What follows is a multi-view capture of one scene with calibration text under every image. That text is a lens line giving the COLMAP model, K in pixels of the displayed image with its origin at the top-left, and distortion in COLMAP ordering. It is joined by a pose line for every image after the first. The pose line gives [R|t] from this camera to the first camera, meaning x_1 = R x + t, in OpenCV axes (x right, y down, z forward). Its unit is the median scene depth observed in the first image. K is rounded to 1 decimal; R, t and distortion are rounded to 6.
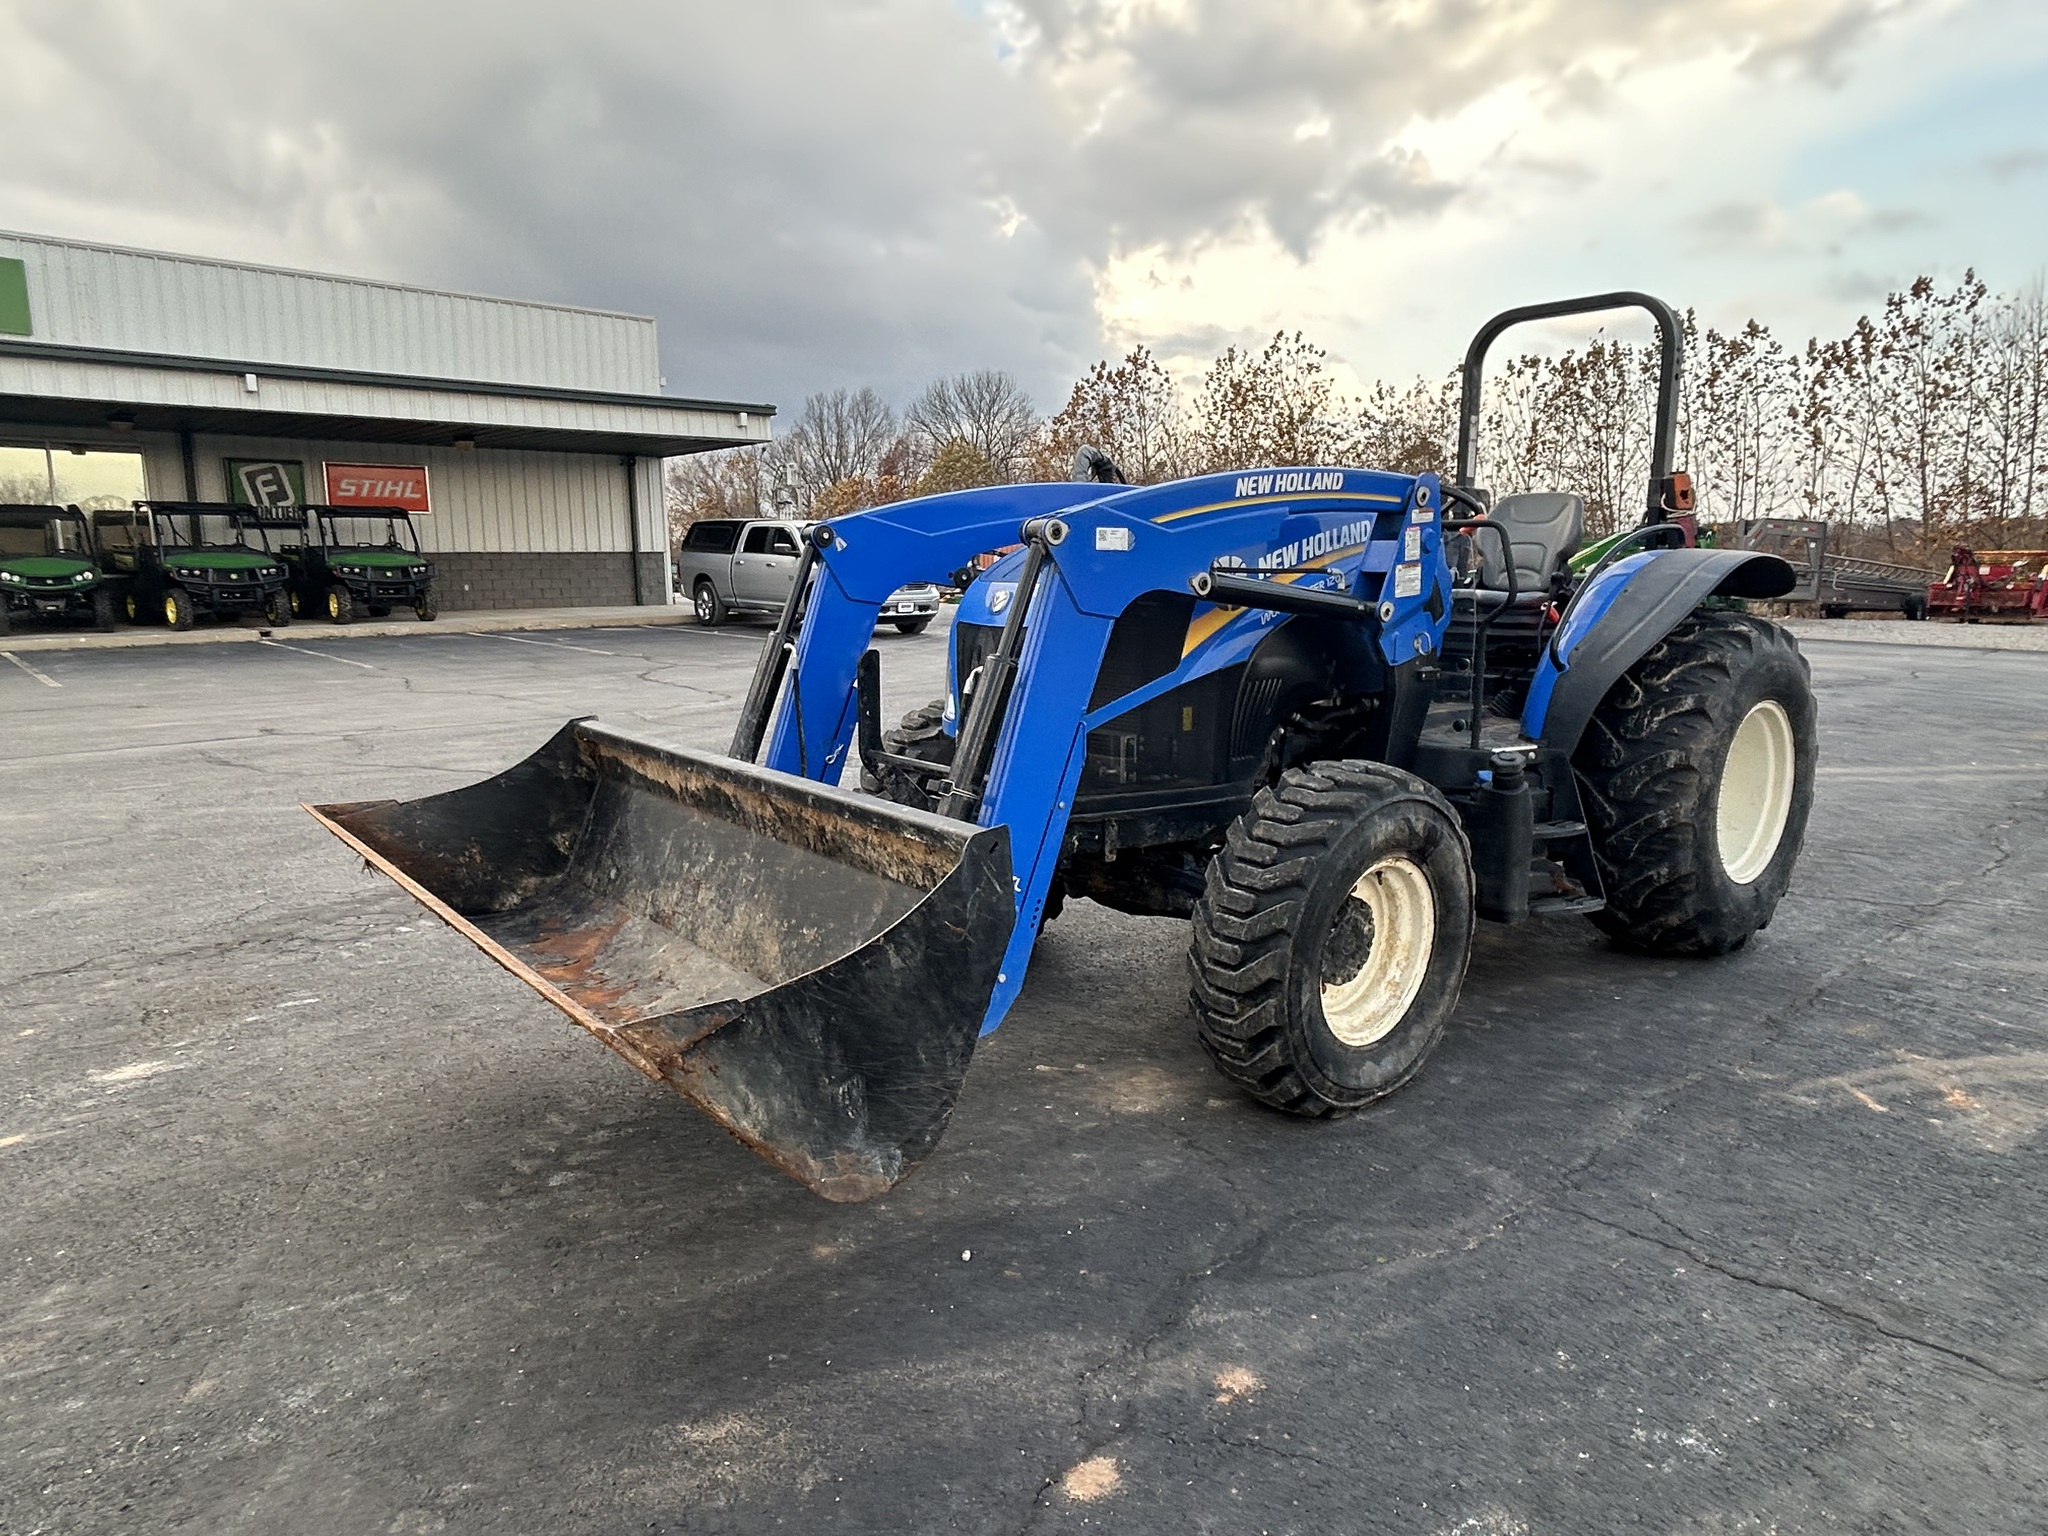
lens RADIAL K [[1242.4, 0, 1025.9], [0, 1242.4, 777.0], [0, 0, 1]] dist [-0.002161, -0.001230]
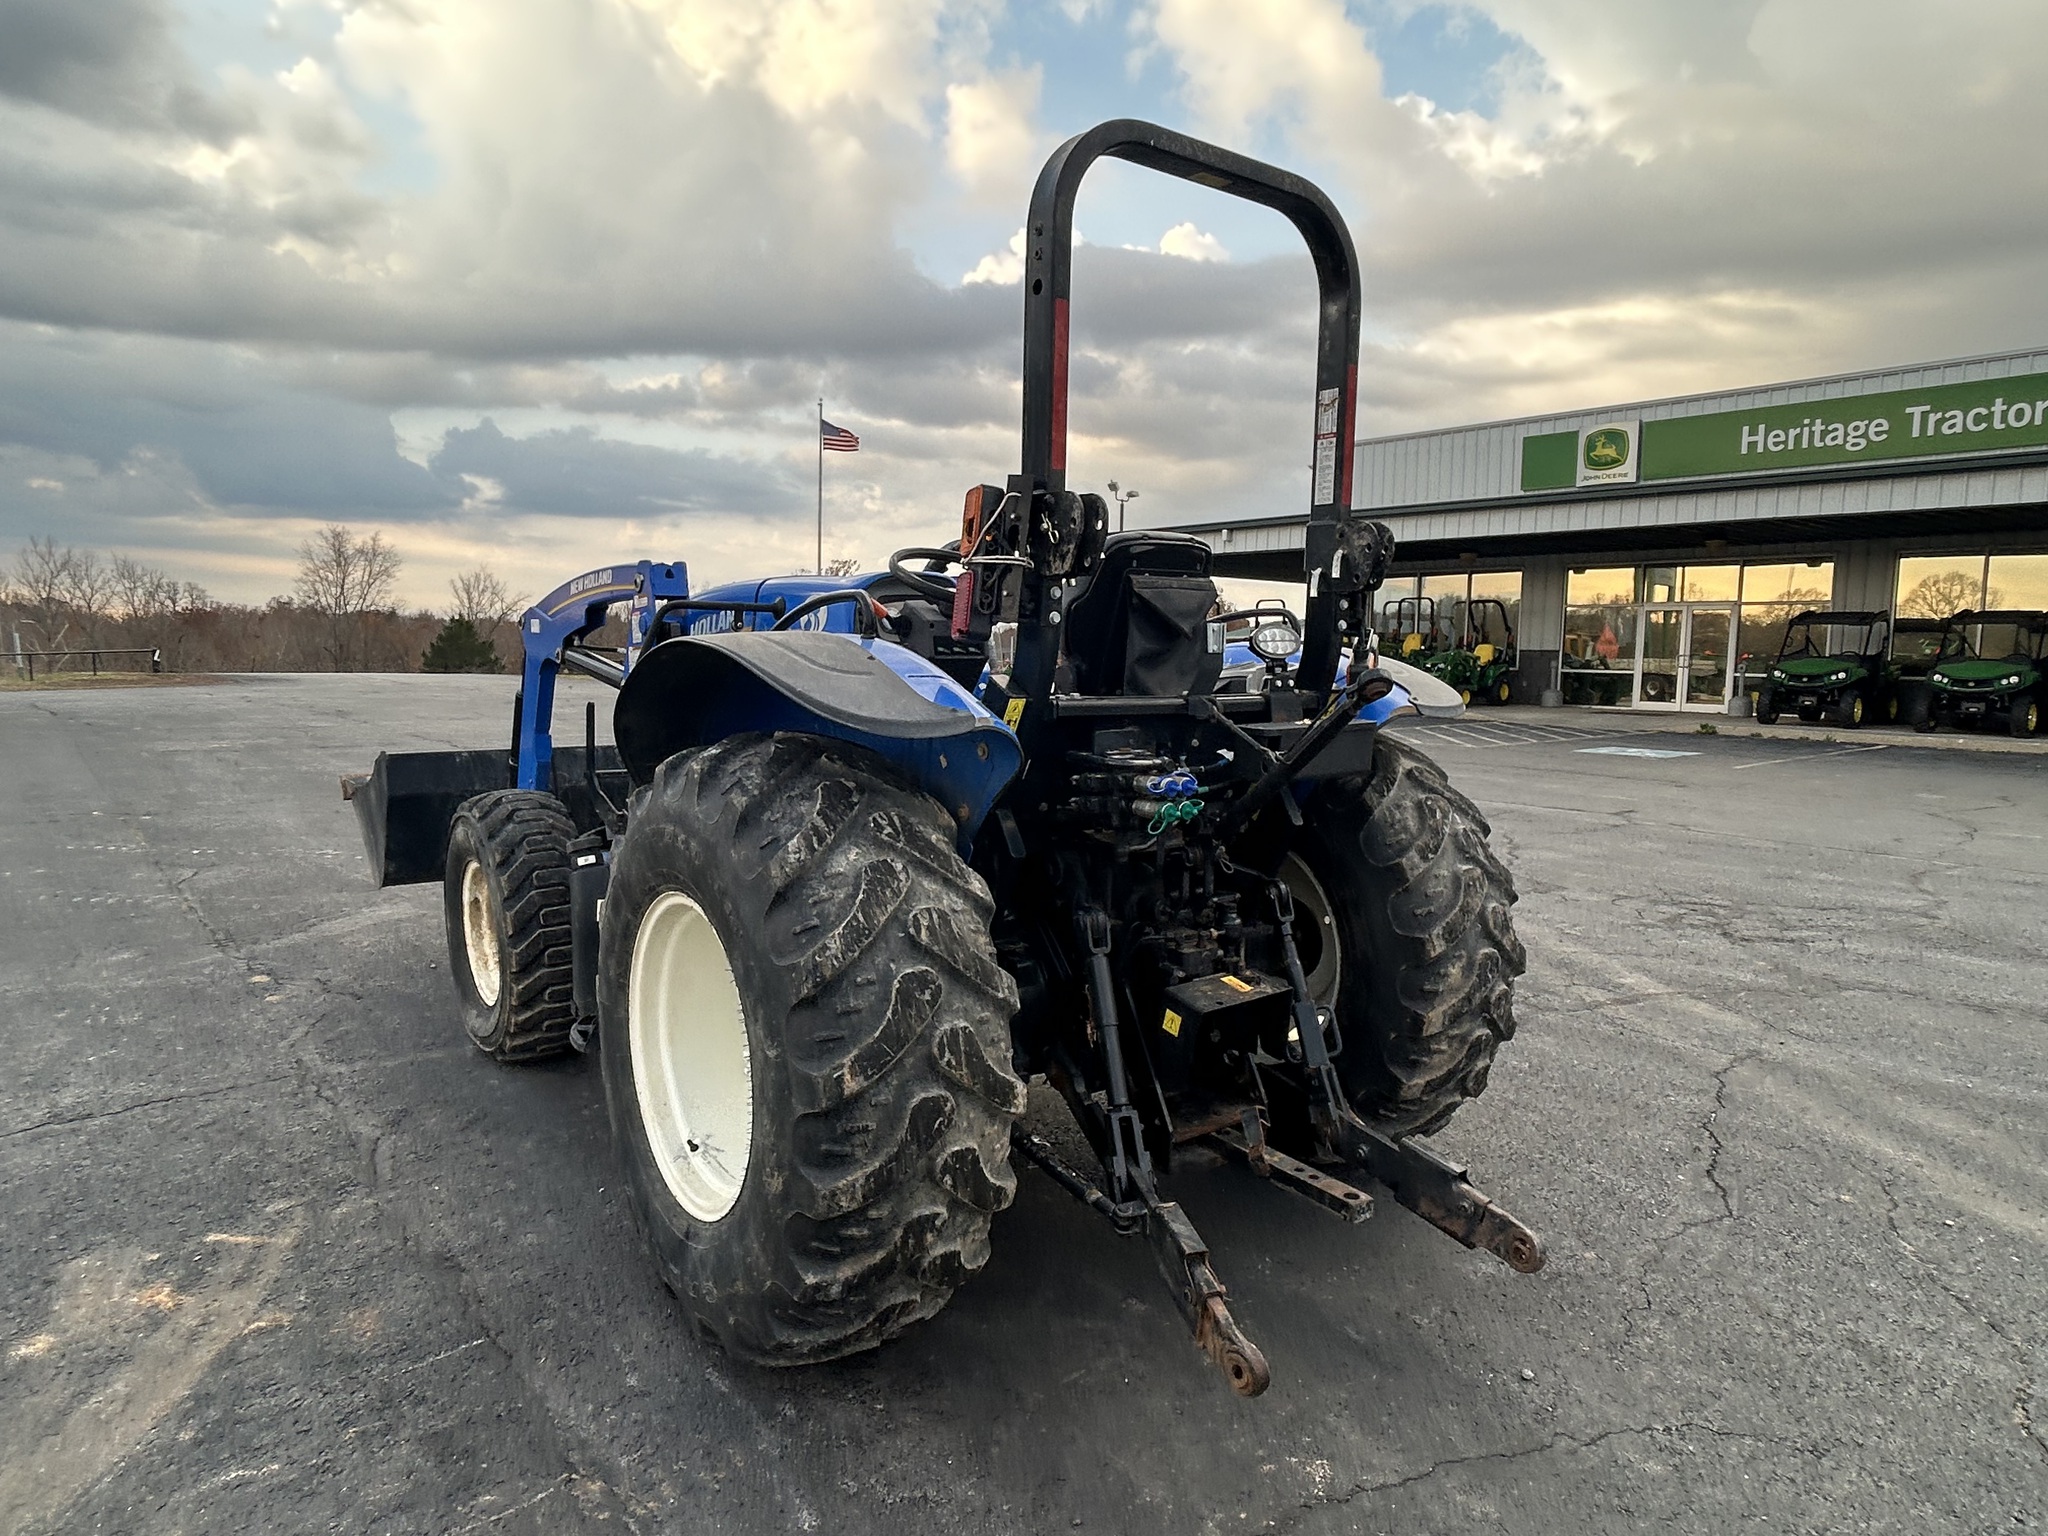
lens RADIAL K [[1252.2, 0, 1036.8], [0, 1252.2, 767.6], [0, 0, 1]] dist [-0.004928, -0.000504]
pose [[-0.041919, 0.098271, -0.994276, 1.266585], [-0.192068, 0.975798, 0.104543, -0.226363], [0.980486, 0.195351, -0.022029, 1.275384]]
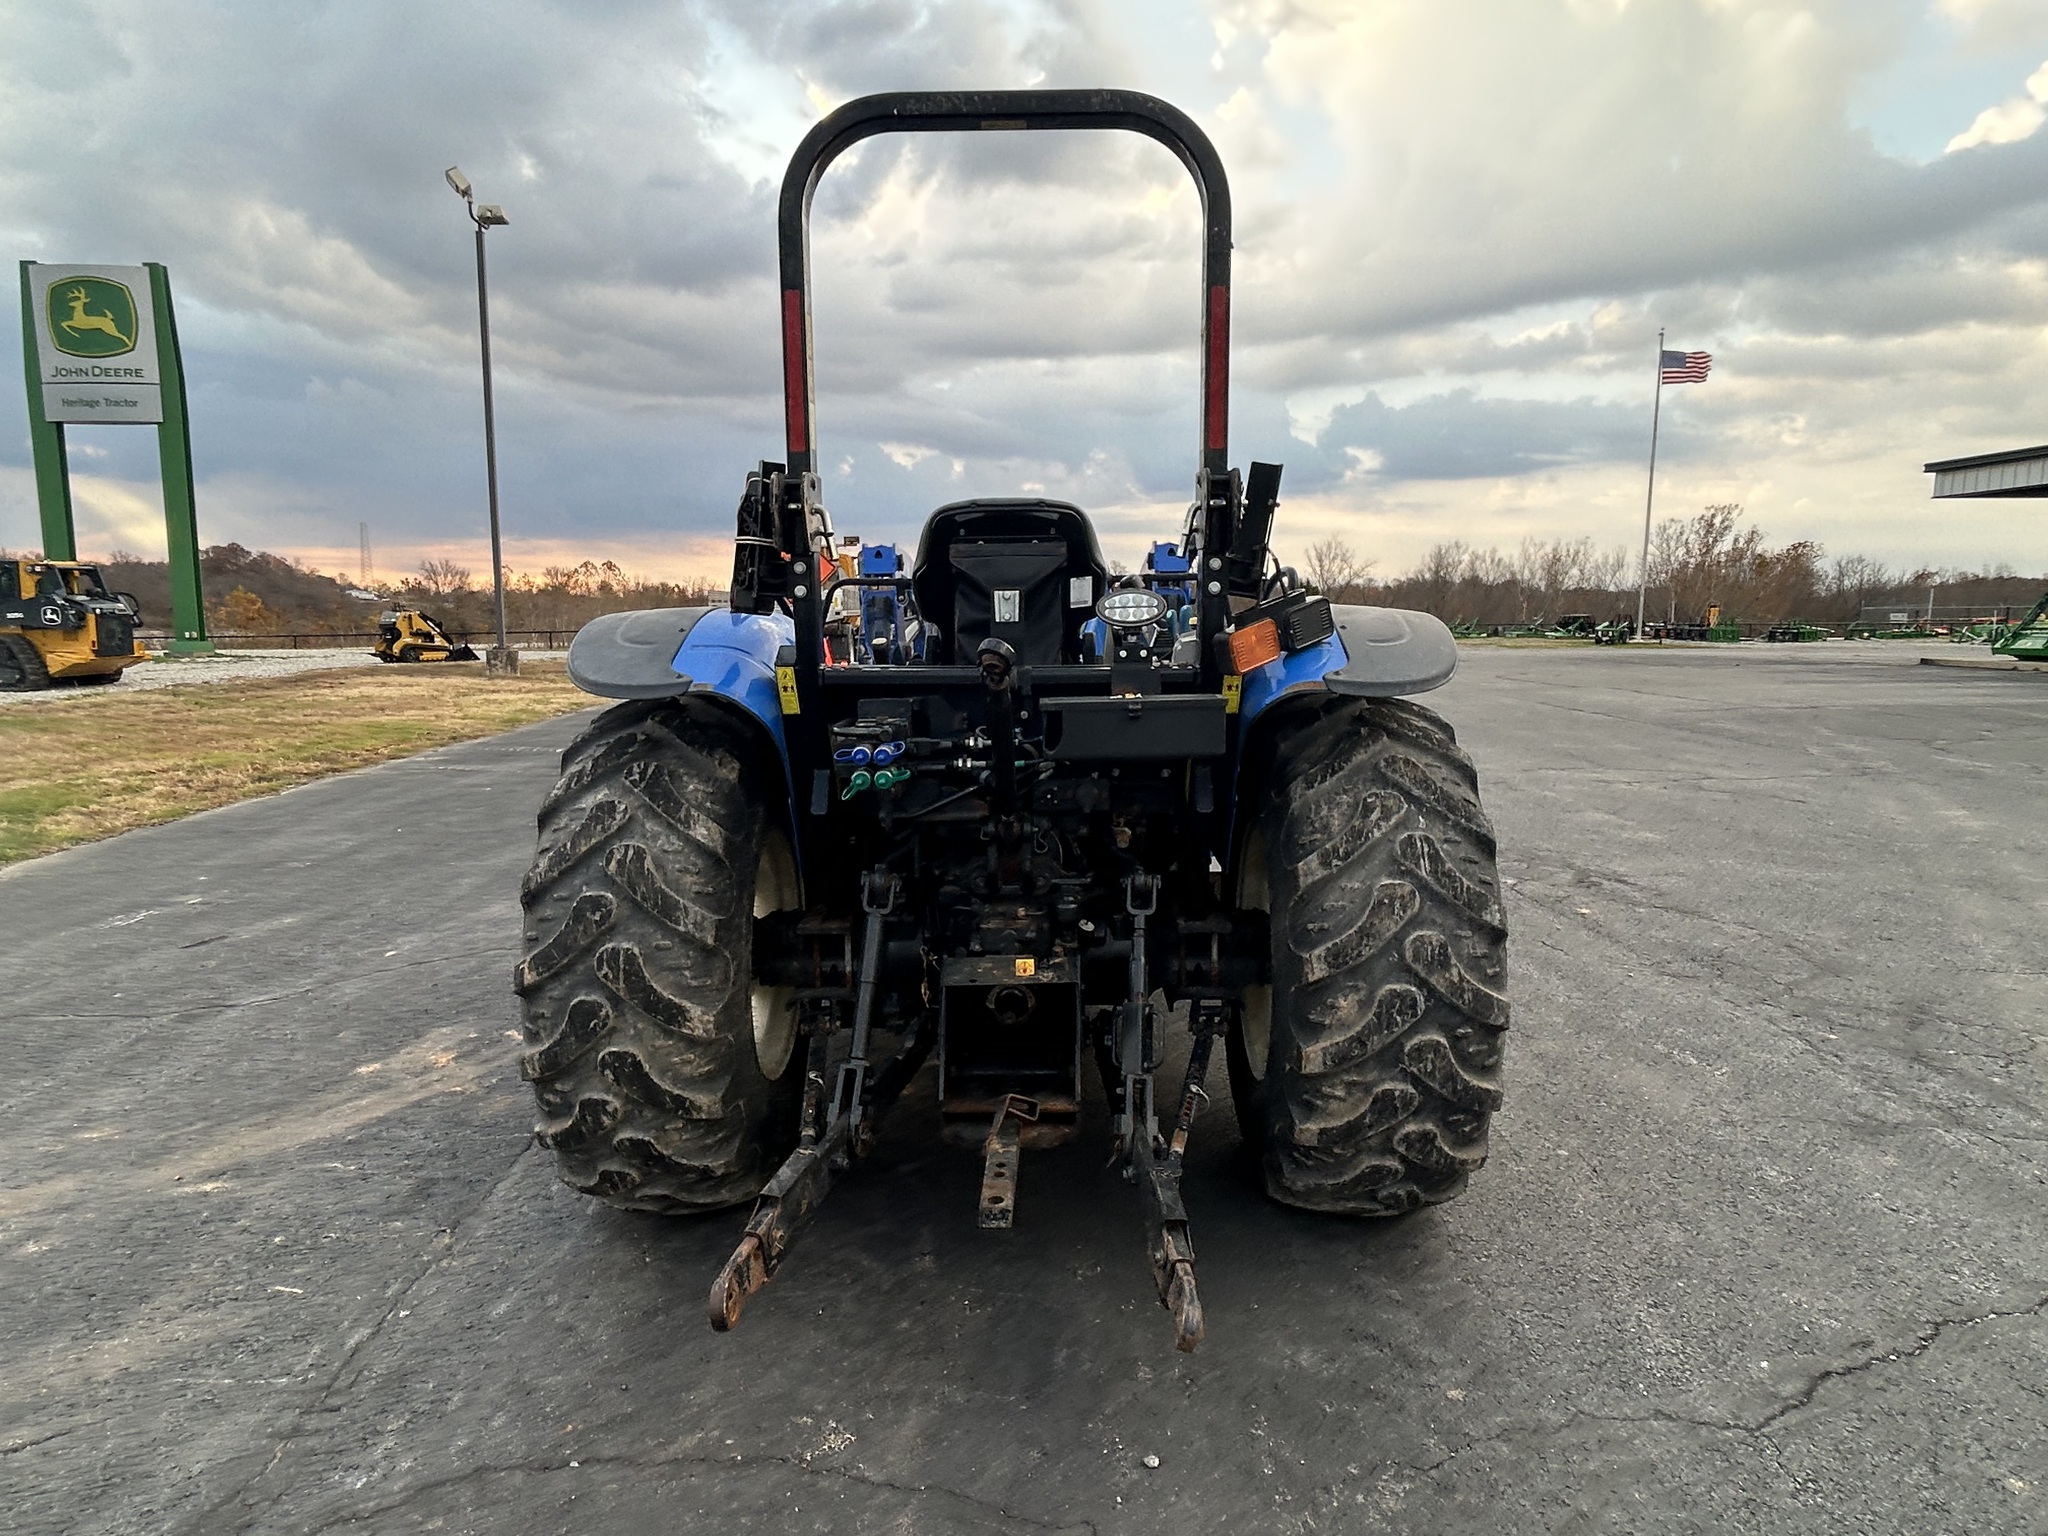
lens RADIAL K [[1254.4, 0, 1024.0], [0, 1254.4, 768.0], [0, 0, 1]] dist [-0.006666, -0.002526]
pose [[-0.651916, 0.103999, -0.751125, 1.074169], [-0.128005, 0.961242, 0.244190, -0.322432], [0.747409, 0.255339, -0.613337, 1.772173]]
